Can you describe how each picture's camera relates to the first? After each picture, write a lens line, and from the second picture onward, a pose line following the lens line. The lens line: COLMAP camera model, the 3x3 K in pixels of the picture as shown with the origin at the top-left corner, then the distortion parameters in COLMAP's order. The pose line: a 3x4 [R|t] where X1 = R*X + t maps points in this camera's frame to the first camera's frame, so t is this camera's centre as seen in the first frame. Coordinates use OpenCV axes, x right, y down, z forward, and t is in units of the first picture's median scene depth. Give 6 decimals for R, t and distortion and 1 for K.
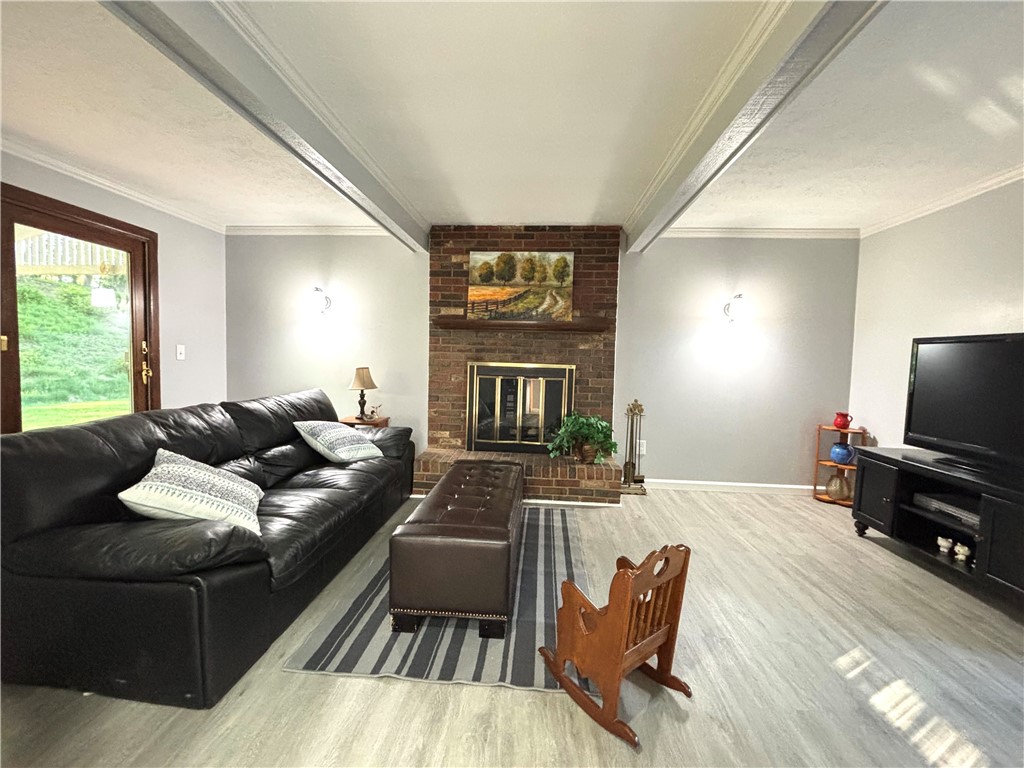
lens RADIAL K [[414.1, 0, 509.0], [0, 414.1, 383.2], [0, 0, 1]] dist [0.000254, 0.000483]
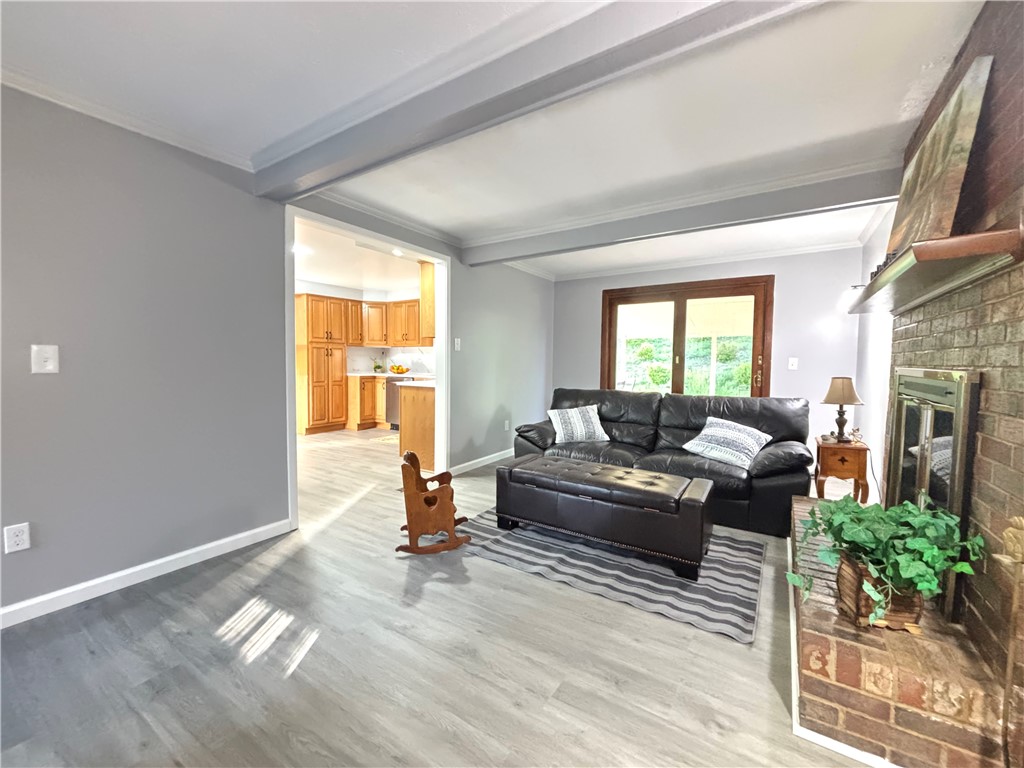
lens RADIAL K [[414.1, 0, 512.2], [0, 414.1, 379.8], [0, 0, 1]] dist [0.000254, 0.000483]
pose [[-0.467956, 0.006912, -0.883725, 0.656308], [-0.077830, 0.995762, 0.049001, -0.023039], [0.880318, 0.091711, -0.465434, 0.824105]]
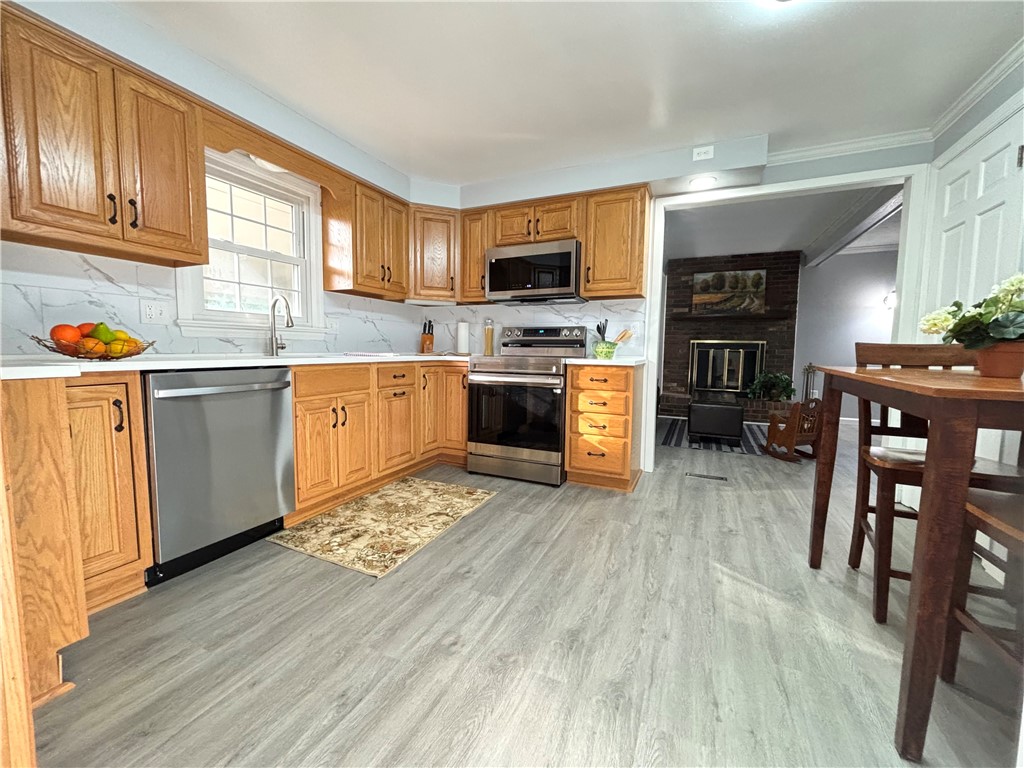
lens RADIAL K [[414.1, 0, 511.3], [0, 414.1, 381.9], [0, 0, 1]] dist [0.000254, 0.000483]
pose [[0.941624, 0.013410, -0.336400, -0.222833], [-0.008781, 0.999845, 0.015277, 0.098249], [0.336553, -0.011431, 0.941595, -0.825113]]
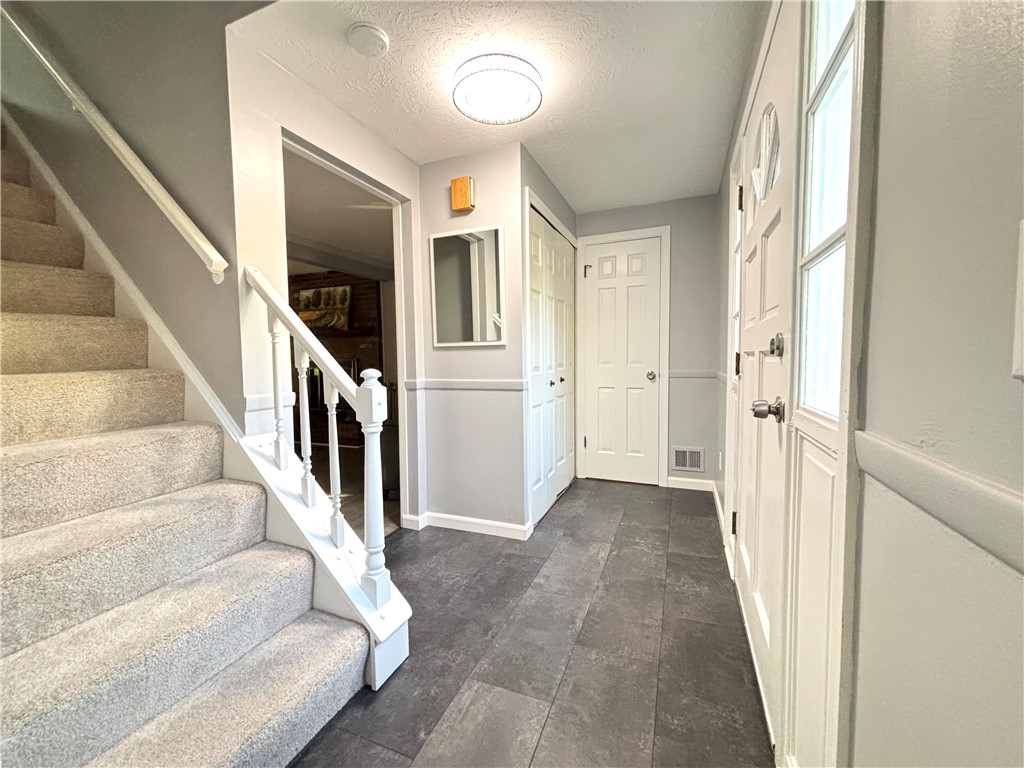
lens RADIAL K [[414.1, 0, 513.6], [0, 414.1, 385.3], [0, 0, 1]] dist [0.000254, 0.000483]
pose [[0.953501, -0.020903, -0.300663, 1.187262], [0.021123, 0.999774, -0.002517, 0.072872], [0.300648, -0.003951, 0.953727, -0.289291]]
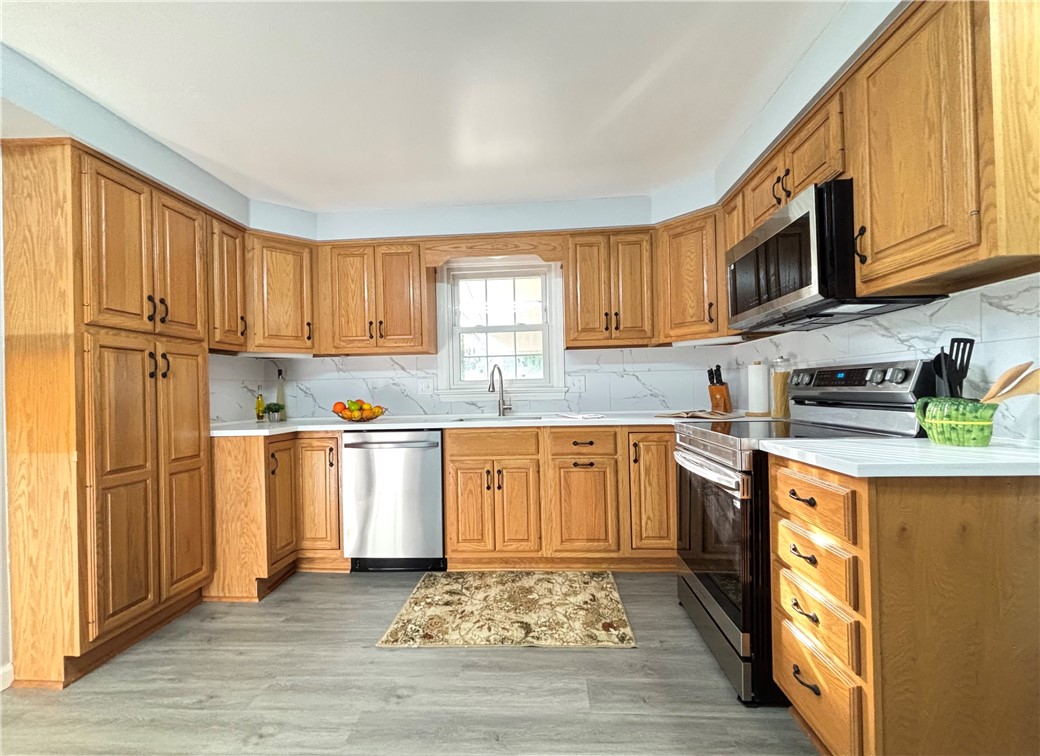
lens RADIAL K [[439.6, 0, 517.0], [0, 439.6, 382.7], [0, 0, 1]] dist [0.003158, -0.000294]
pose [[0.017212, -0.042790, -0.998936, 0.015282], [-0.036365, 0.998396, -0.043393, 0.038643], [0.999190, 0.037073, 0.015628, -0.271930]]
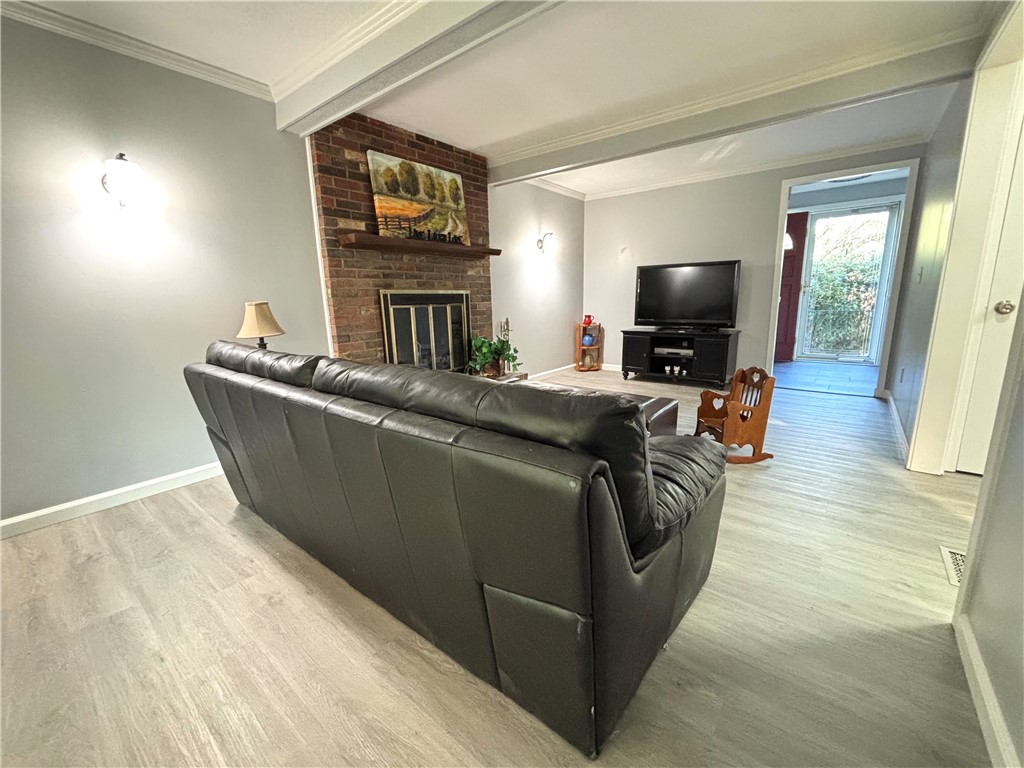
lens RADIAL K [[414.1, 0, 506.6], [0, 414.1, 380.9], [0, 0, 1]] dist [0.000254, 0.000483]
pose [[0.574075, -0.203098, 0.793215, -0.679103], [0.091496, 0.978594, 0.184345, -0.001698], [-0.813675, -0.033252, 0.580369, 0.304210]]
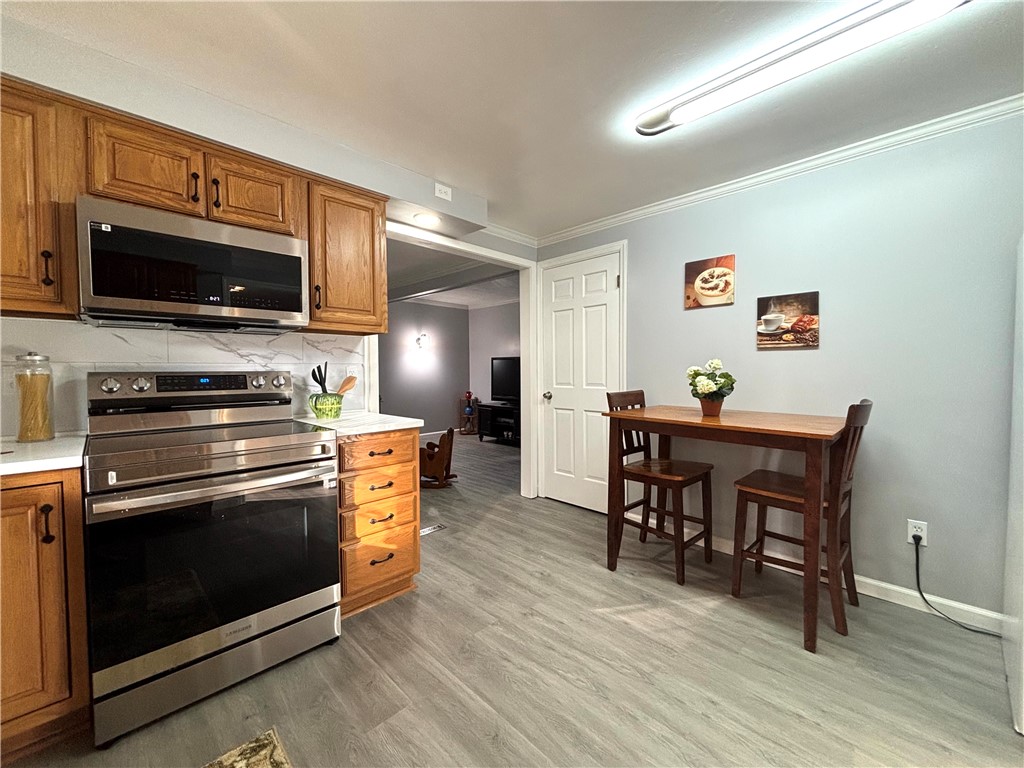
lens RADIAL K [[414.1, 0, 517.6], [0, 414.1, 379.2], [0, 0, 1]] dist [0.000254, 0.000483]
pose [[0.639758, -0.045931, 0.767203, -0.631524], [0.066822, 0.997757, 0.004012, 0.017531], [-0.765666, 0.048699, 0.641392, -0.534775]]
